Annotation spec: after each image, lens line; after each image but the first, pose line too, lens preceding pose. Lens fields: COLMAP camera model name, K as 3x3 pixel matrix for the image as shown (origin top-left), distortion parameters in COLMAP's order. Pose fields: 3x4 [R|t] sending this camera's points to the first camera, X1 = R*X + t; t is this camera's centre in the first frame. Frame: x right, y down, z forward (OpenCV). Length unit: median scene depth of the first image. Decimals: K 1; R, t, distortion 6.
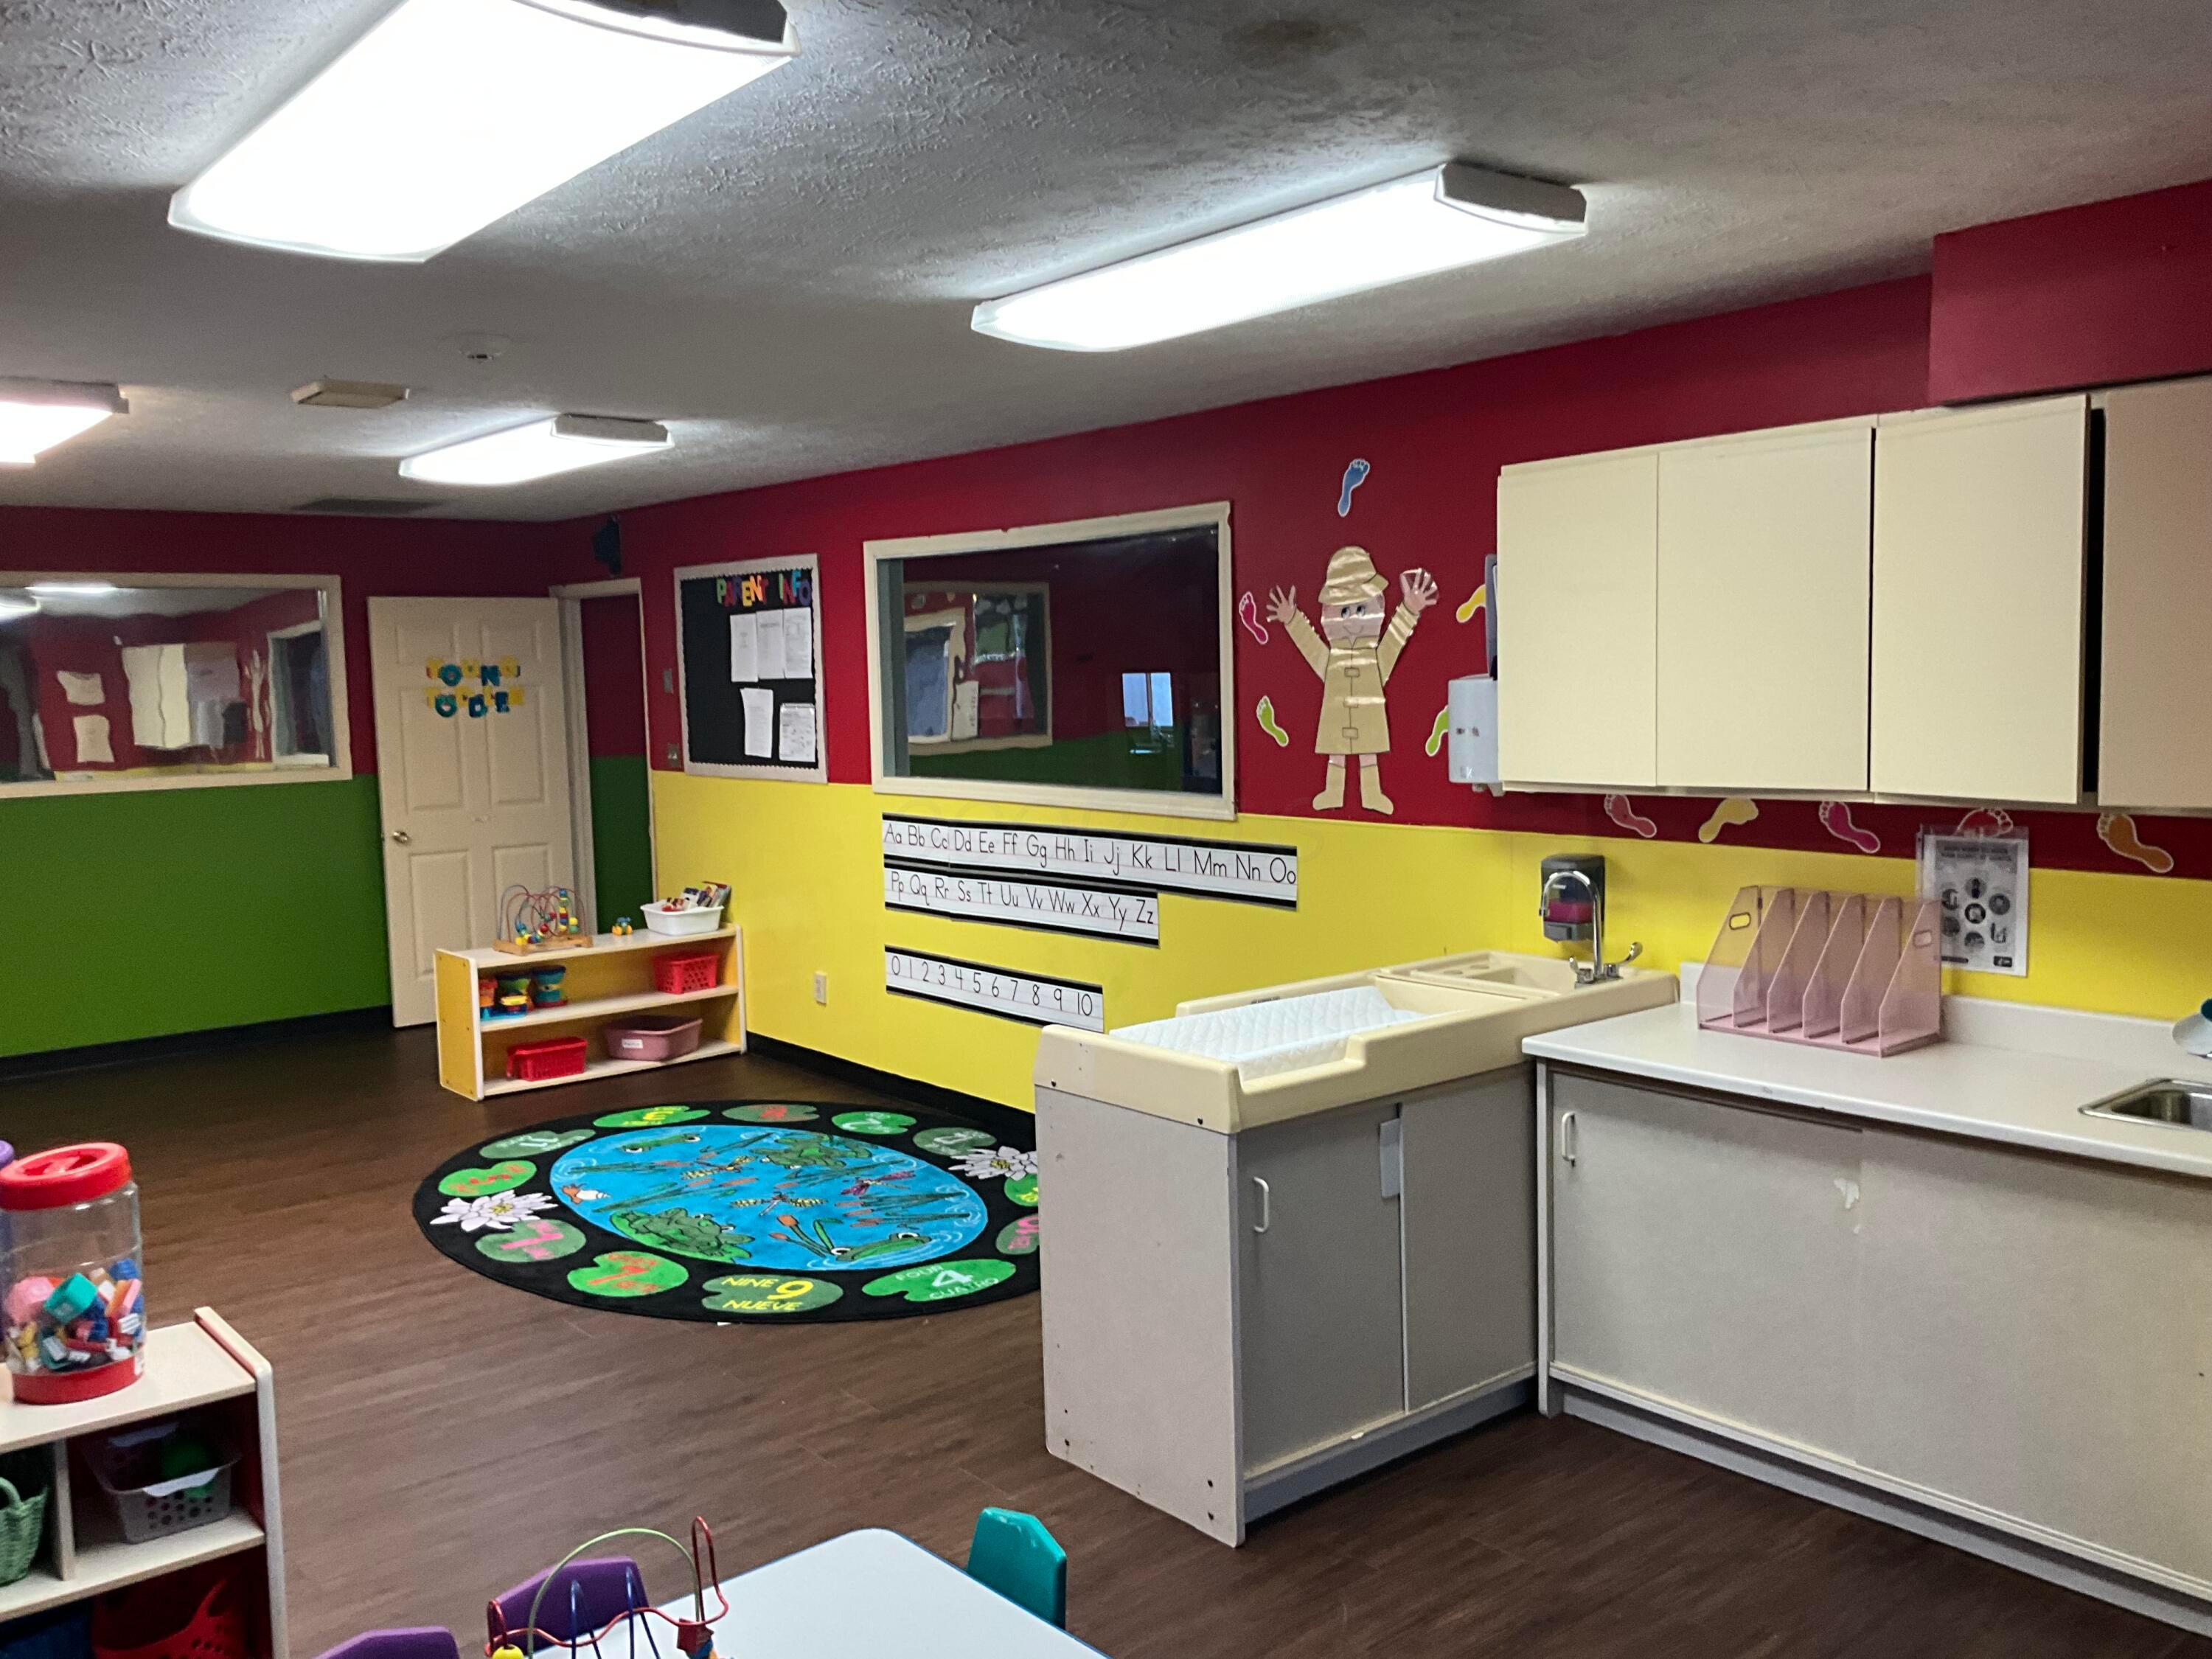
lens RADIAL K [[1854.0, 0, 1106.0], [0, 1854.0, 829.5], [0, 0, 1]] dist [0.120031, -0.232878]
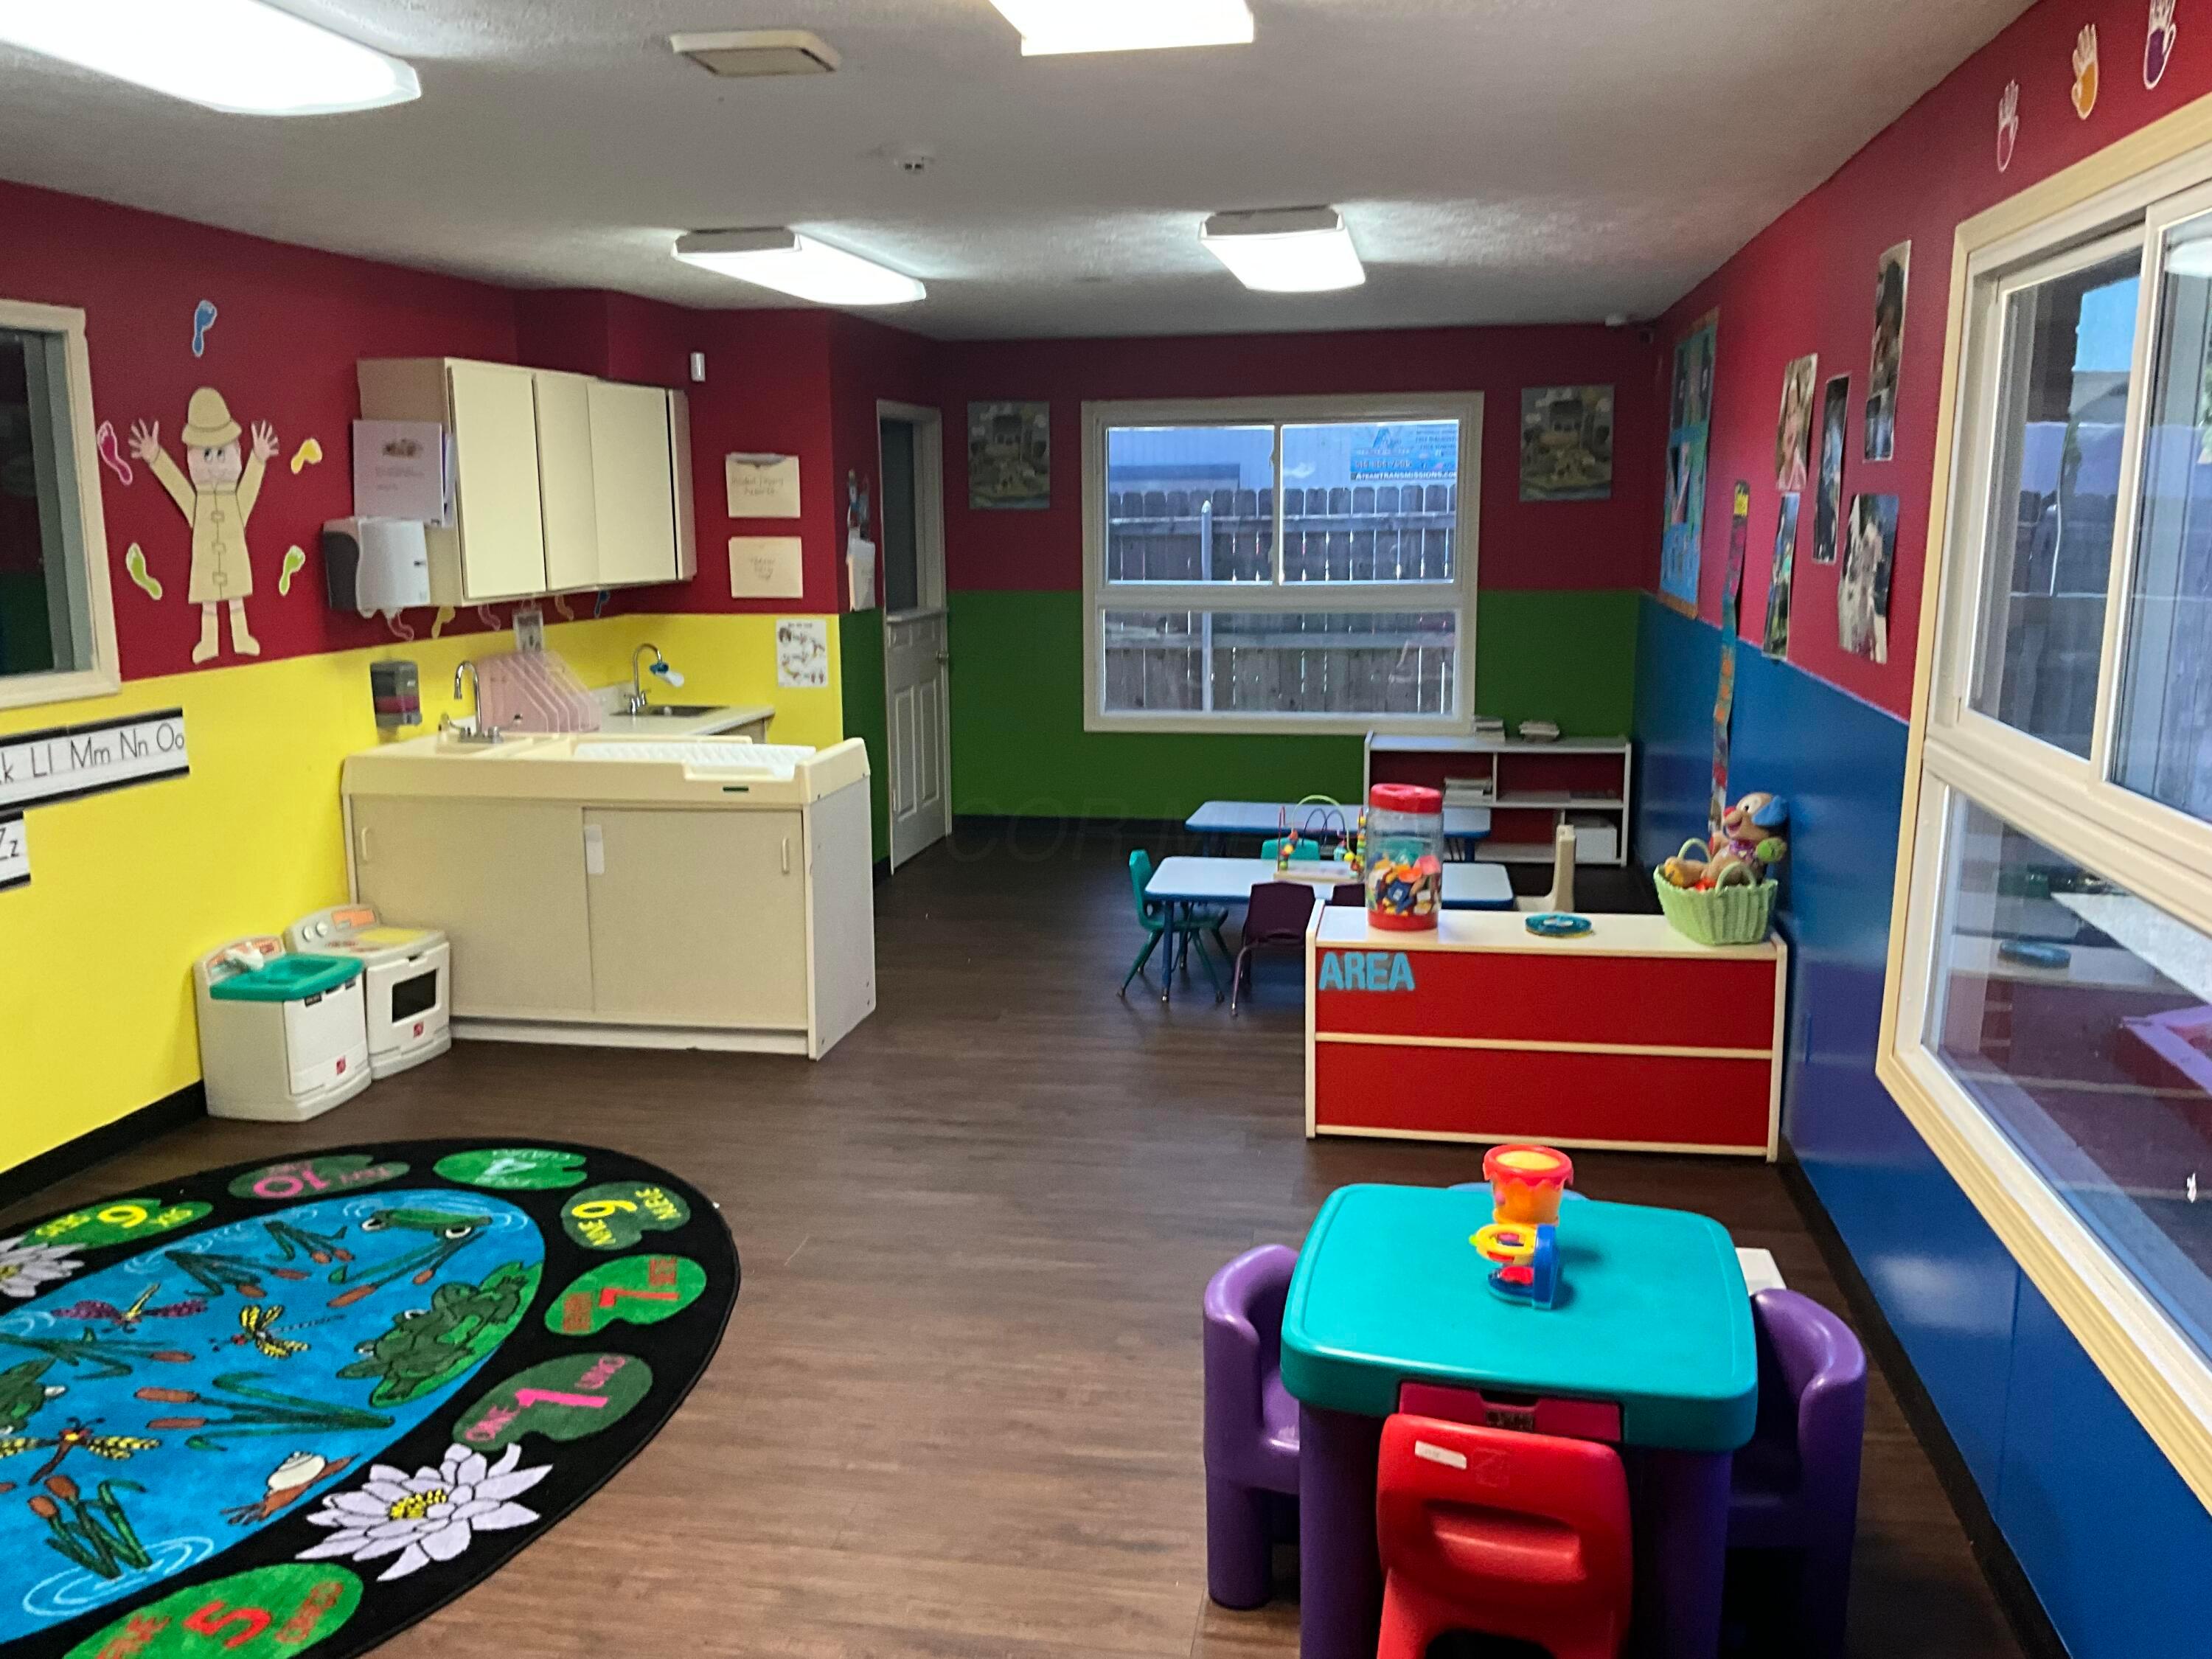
lens RADIAL K [[1837.0, 0, 1099.1], [0, 1837.0, 839.1], [0, 0, 1]] dist [0.103991, -0.213088]
pose [[-0.647913, -0.109791, 0.753760, -0.871264], [0.087162, 0.972372, 0.216556, -0.084781], [-0.756711, 0.206009, -0.620443, 1.203566]]
